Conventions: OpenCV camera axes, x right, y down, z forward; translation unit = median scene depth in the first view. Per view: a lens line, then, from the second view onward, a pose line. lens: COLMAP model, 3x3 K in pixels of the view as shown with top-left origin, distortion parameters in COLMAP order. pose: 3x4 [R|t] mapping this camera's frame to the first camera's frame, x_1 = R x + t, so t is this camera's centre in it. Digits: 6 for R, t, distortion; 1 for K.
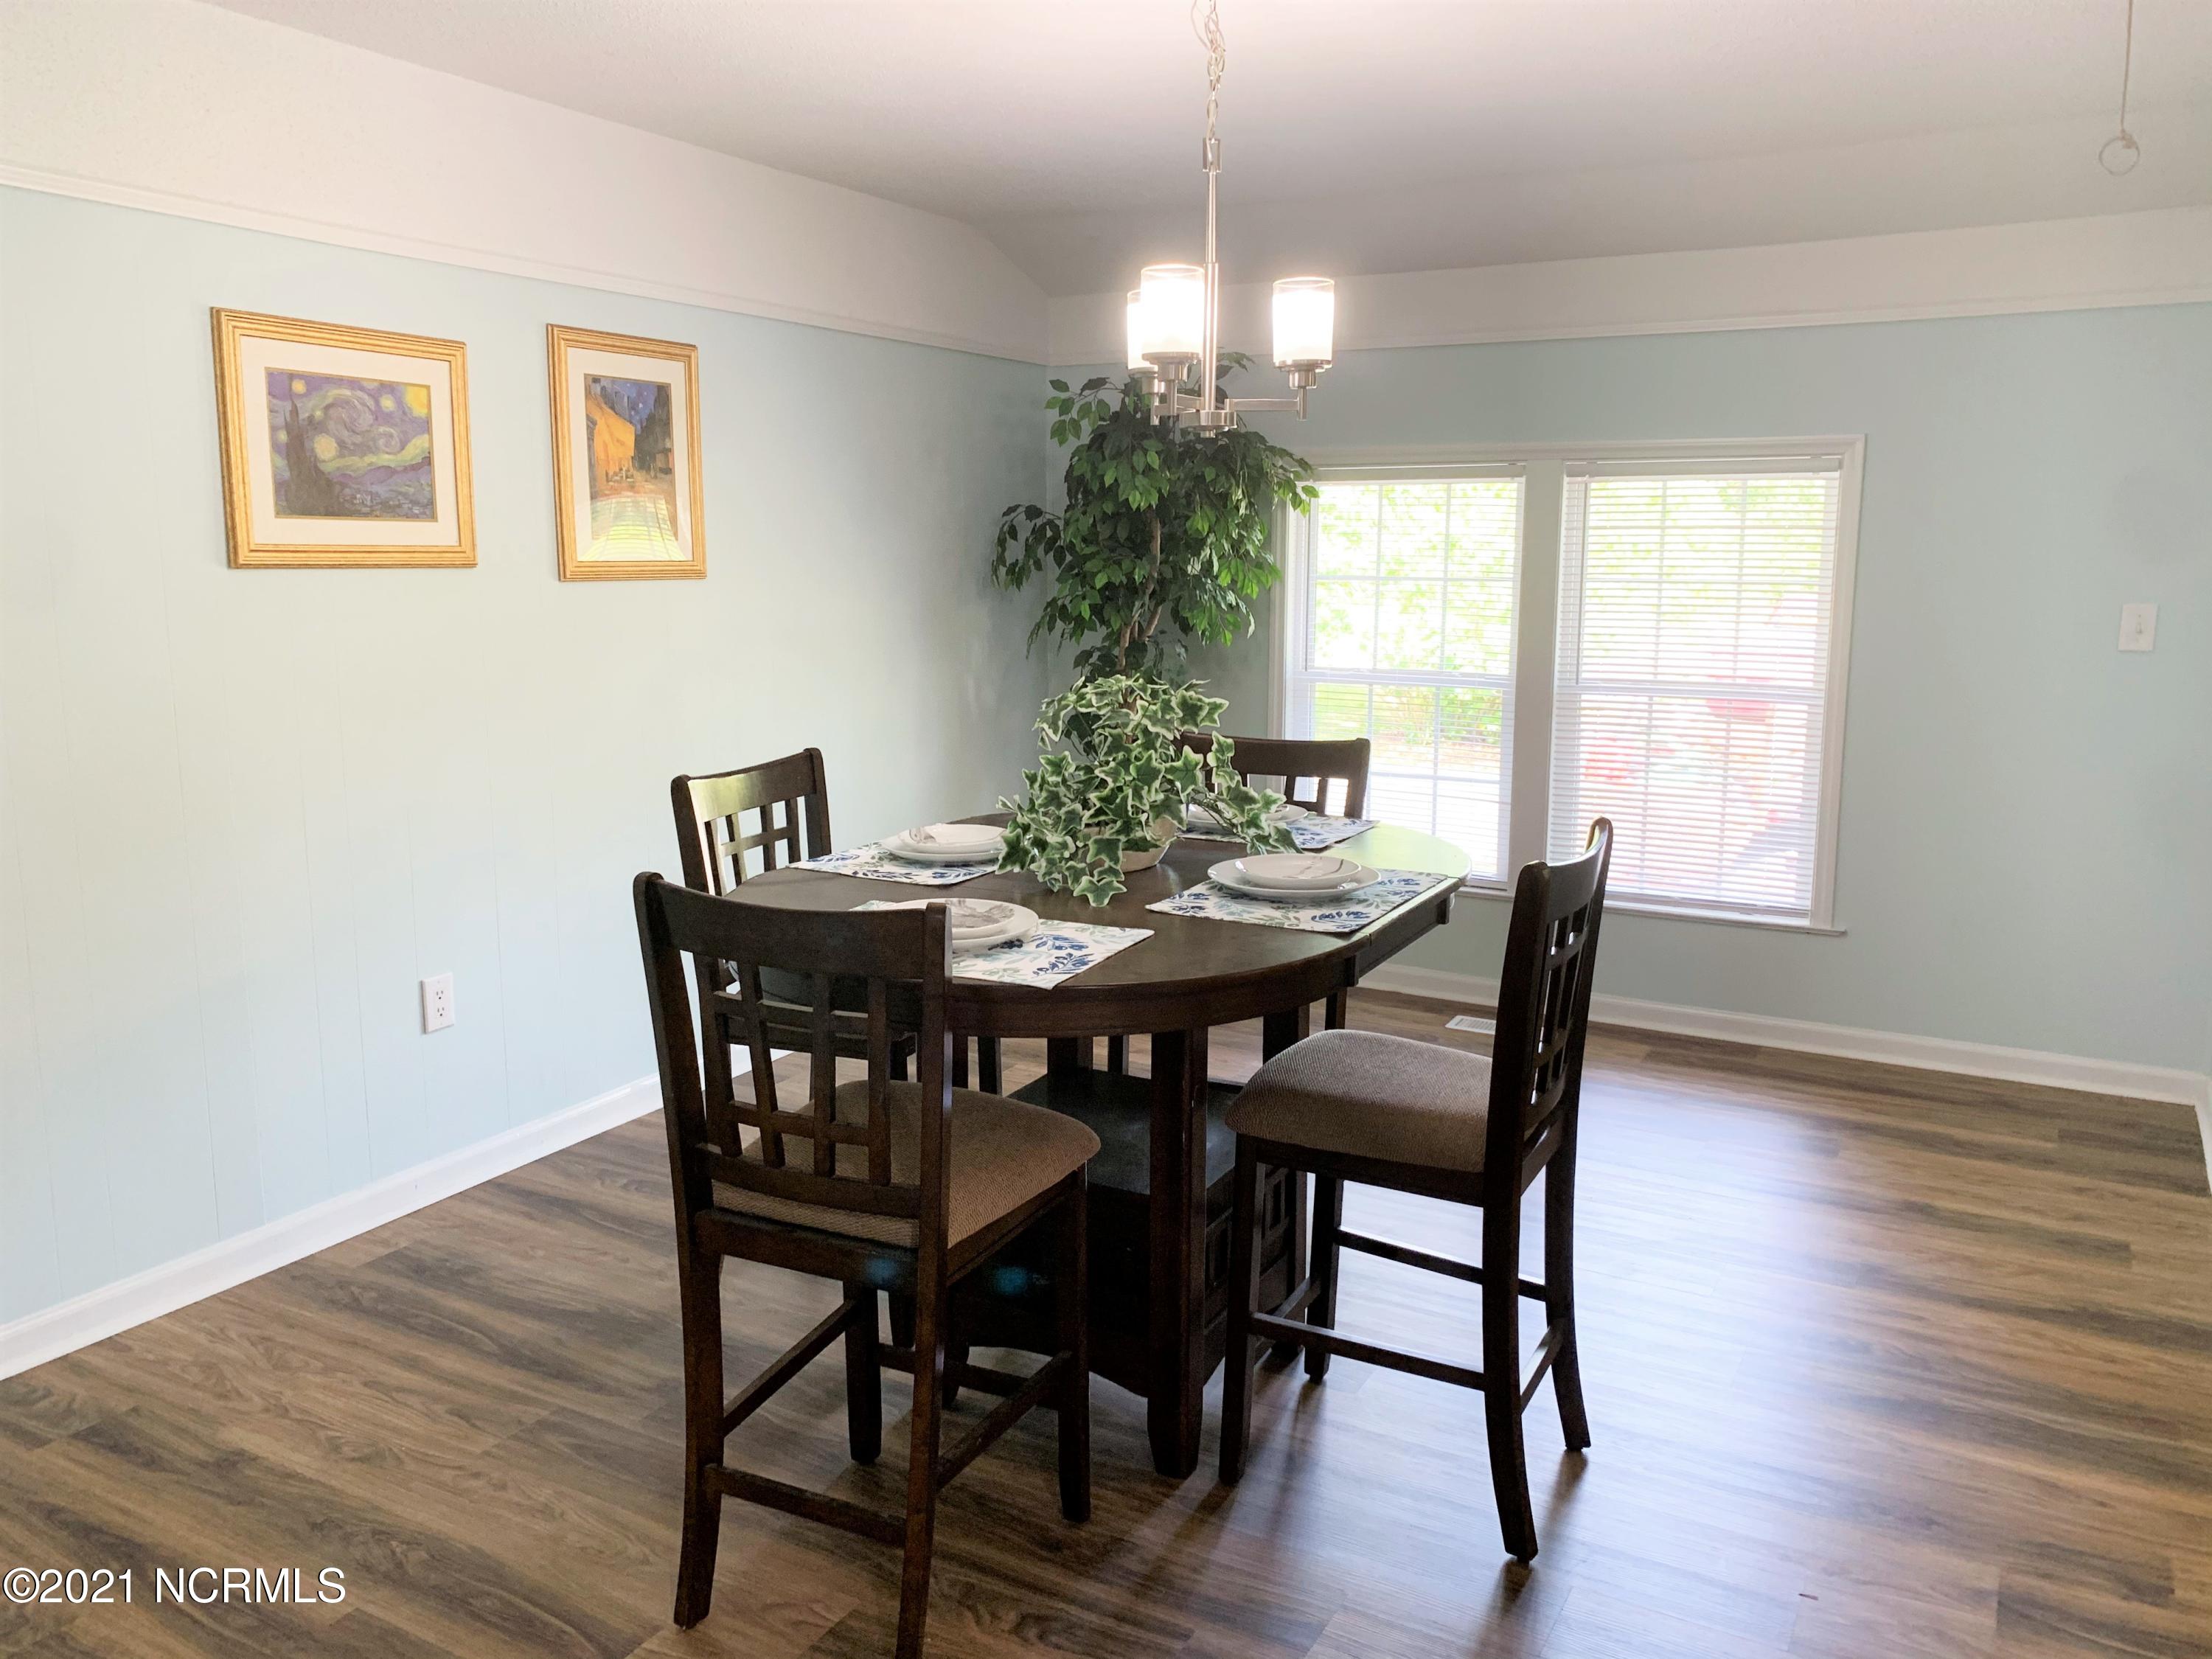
lens RADIAL K [[1695.2, 0, 1120.4], [0, 1695.2, 819.6], [0, 0, 1]] dist [-0.008274, -0.000726]
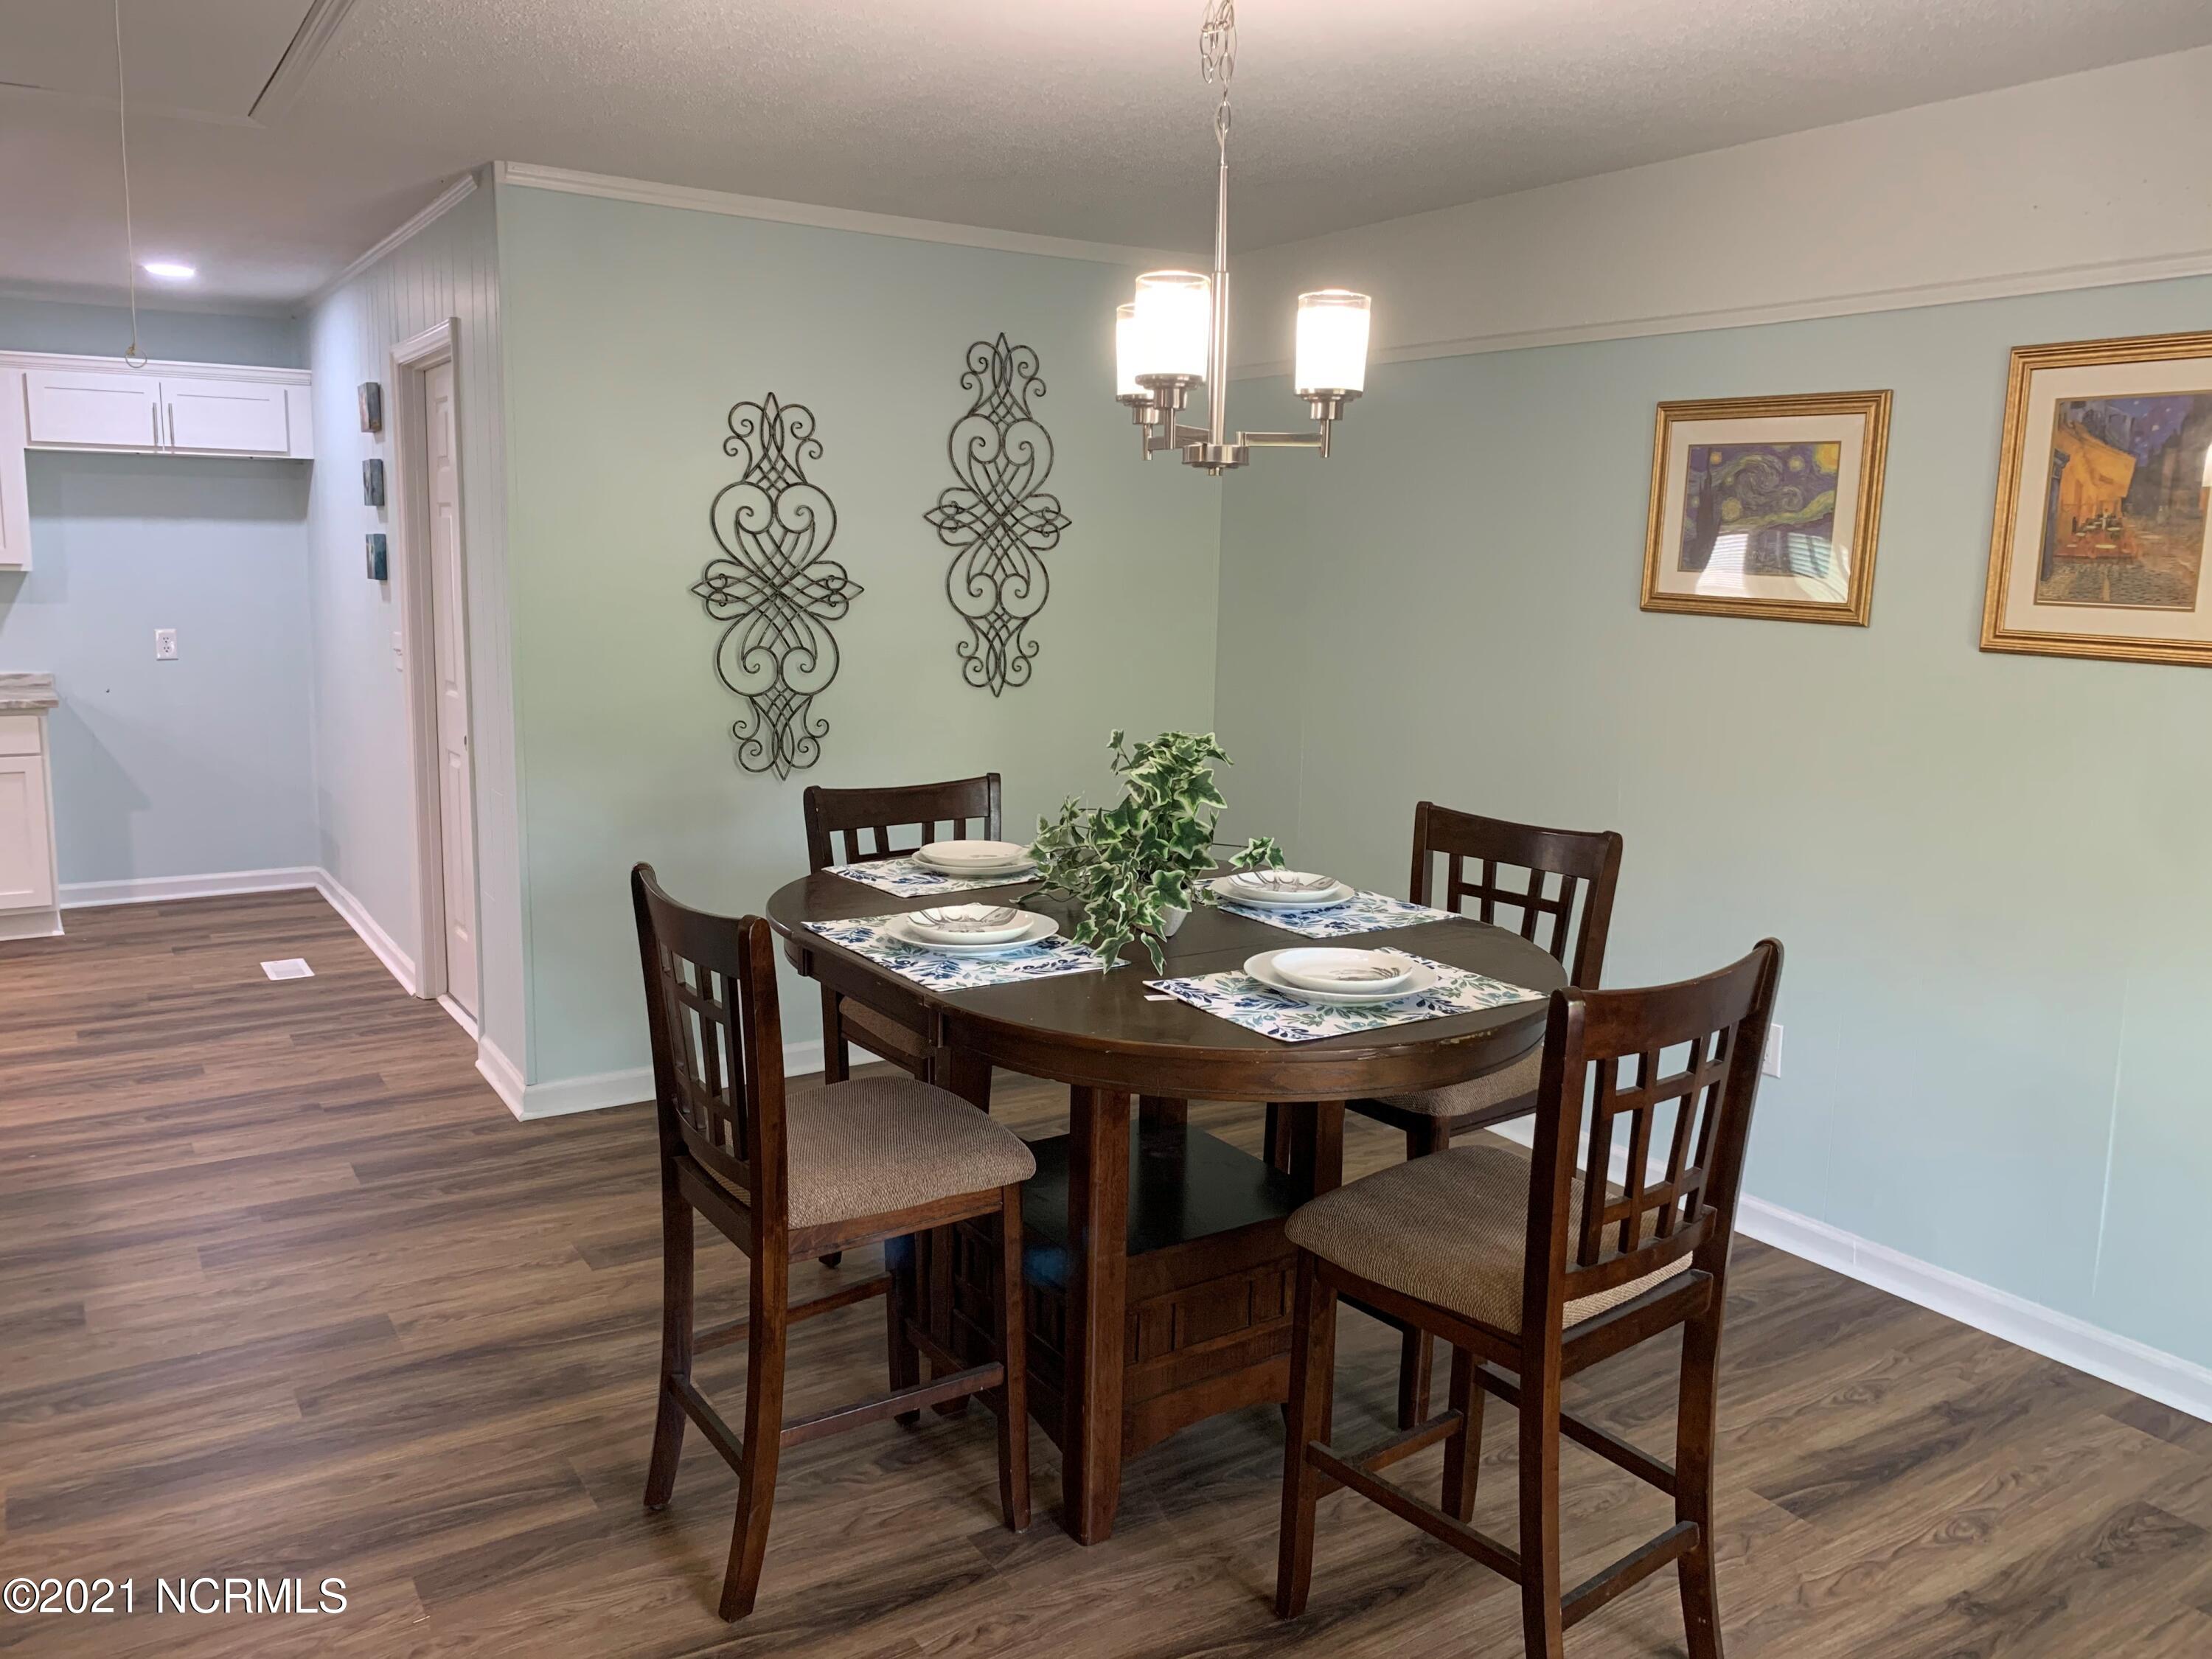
lens RADIAL K [[1695.2, 0, 1120.4], [0, 1695.2, 819.6], [0, 0, 1]] dist [-0.008274, -0.000726]
pose [[-0.469775, 0.125273, -0.873852, 0.700019], [-0.169749, 0.958589, 0.228676, -0.204402], [0.866312, 0.255762, -0.429057, 1.146222]]
